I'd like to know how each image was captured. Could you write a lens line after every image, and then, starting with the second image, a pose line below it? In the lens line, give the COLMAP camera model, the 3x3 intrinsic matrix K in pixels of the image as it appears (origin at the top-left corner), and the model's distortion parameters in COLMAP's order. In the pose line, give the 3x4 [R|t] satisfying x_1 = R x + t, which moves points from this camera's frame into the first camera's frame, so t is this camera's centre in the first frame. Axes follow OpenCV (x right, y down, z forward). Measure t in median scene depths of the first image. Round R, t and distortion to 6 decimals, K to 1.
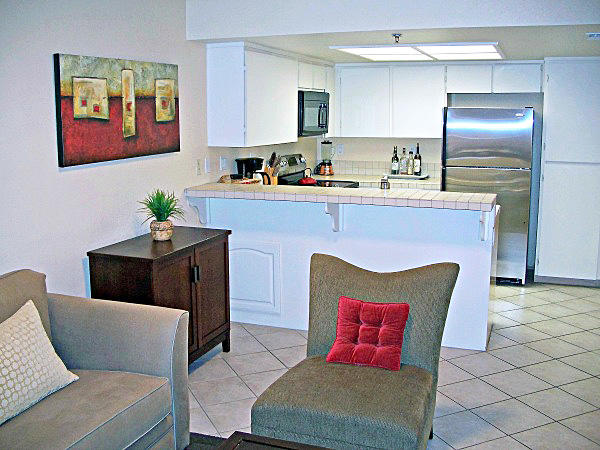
lens RADIAL K [[672.8, 0, 300.0], [0, 672.8, 225.0], [0, 0, 1]] dist [-0.219102, 0.288836]
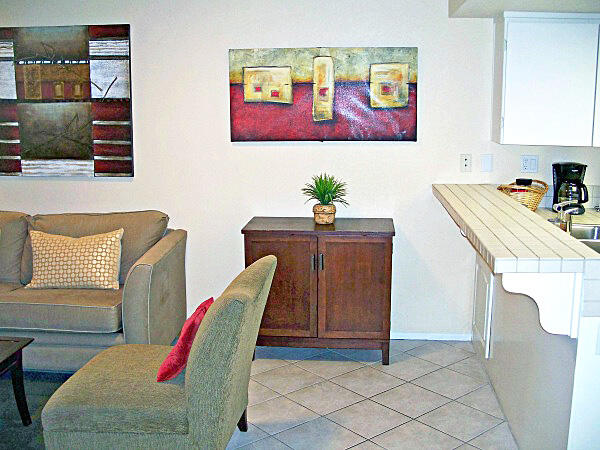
lens RADIAL K [[672.8, 0, 300.0], [0, 672.8, 225.0], [0, 0, 1]] dist [-0.219102, 0.288836]
pose [[0.257696, 0.181210, -0.949081, 0.741225], [-0.160891, 0.976590, 0.142778, -0.112897], [0.952737, 0.115905, 0.280818, 0.659570]]
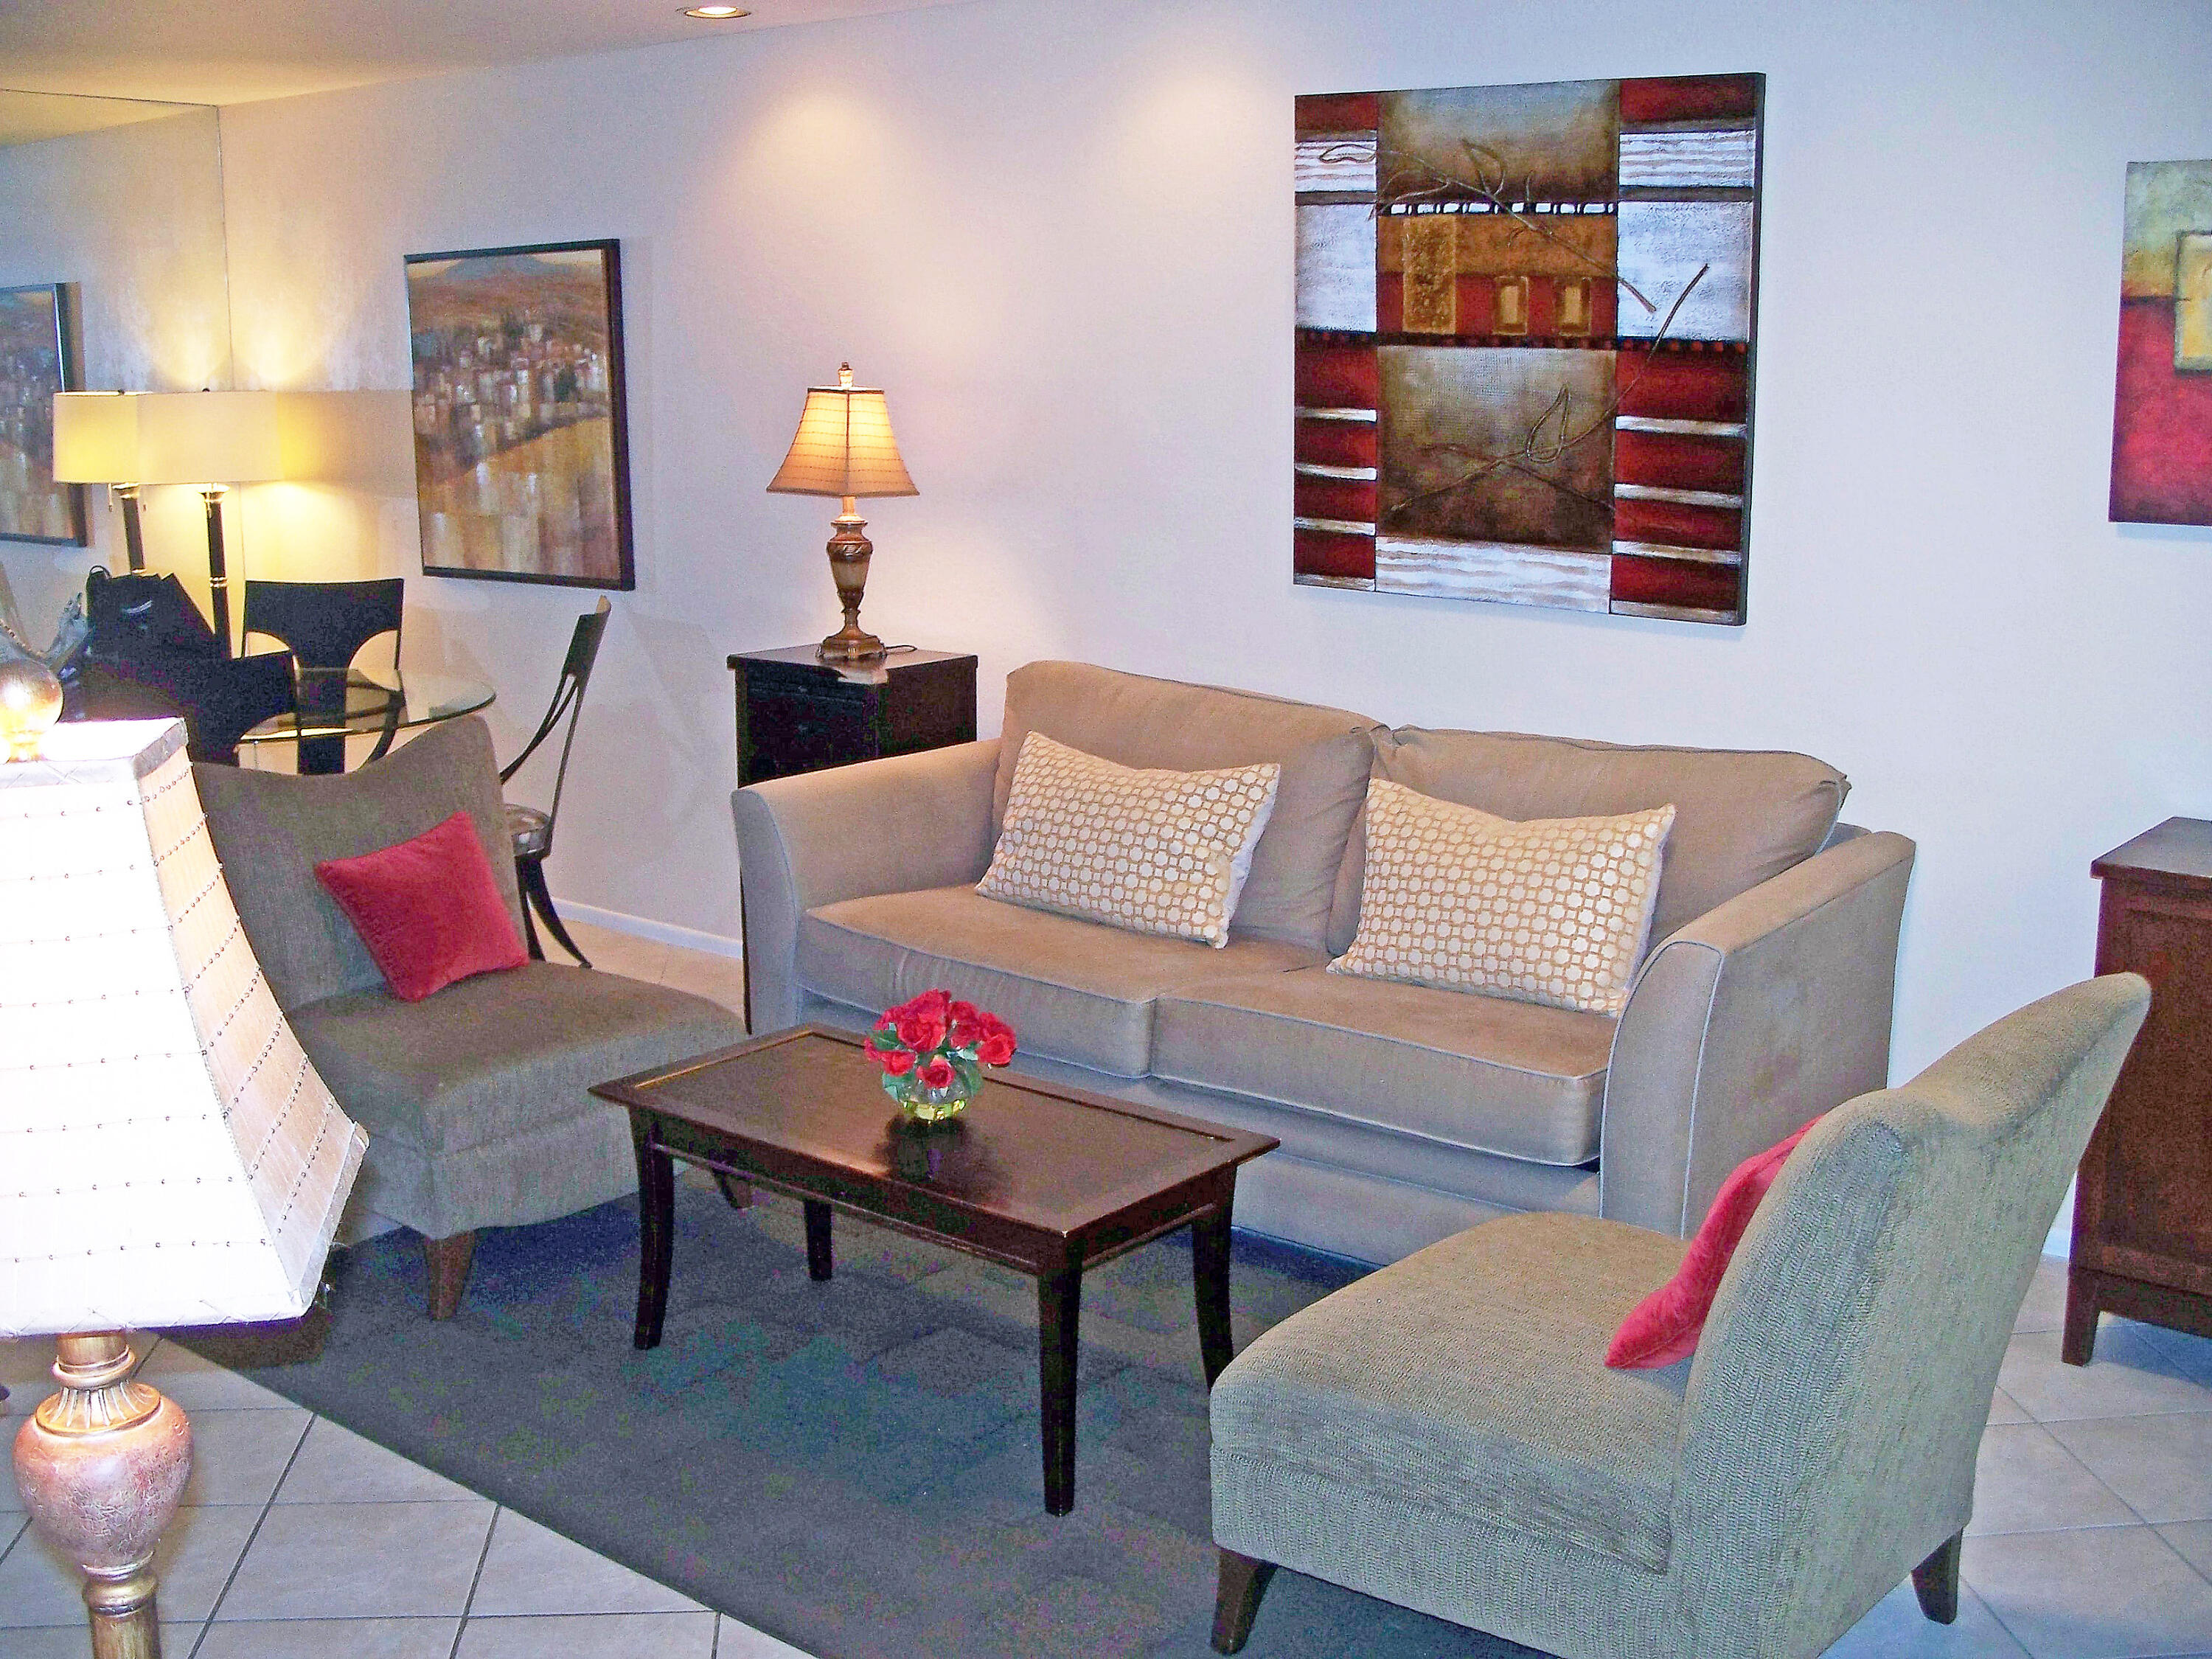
lens RADIAL K [[2444.9, 0, 1106.0], [0, 2444.9, 829.5], [0, 0, 1]] dist [-0.216365, 0.297069]
pose [[-0.323525, 0.200504, -0.924732, 0.750140], [-0.152106, 0.953561, 0.259971, -0.142344], [0.933914, 0.224764, -0.278003, 0.749917]]
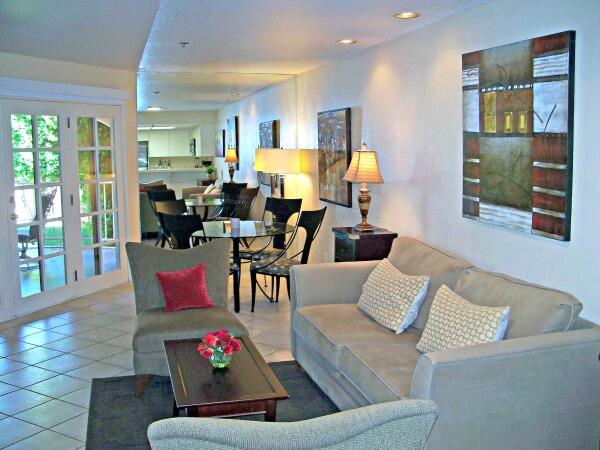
lens RADIAL K [[663.2, 0, 300.0], [0, 663.2, 225.0], [0, 0, 1]] dist [-0.216365, 0.297069]
pose [[-0.812505, 0.084484, -0.576800, 0.326704], [-0.086631, 0.960958, 0.262784, -0.182279], [0.576482, 0.263482, -0.773464, 1.094877]]
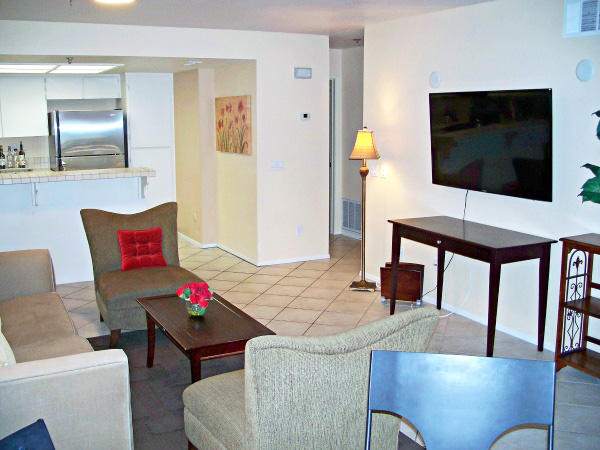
lens RADIAL K [[672.8, 0, 300.0], [0, 672.8, 225.0], [0, 0, 1]] dist [-0.219102, 0.288836]
pose [[0.671564, -0.127134, 0.729958, -0.606936], [0.131077, 0.990016, 0.051836, 0.054555], [-0.729261, 0.060870, 0.681523, -0.280861]]
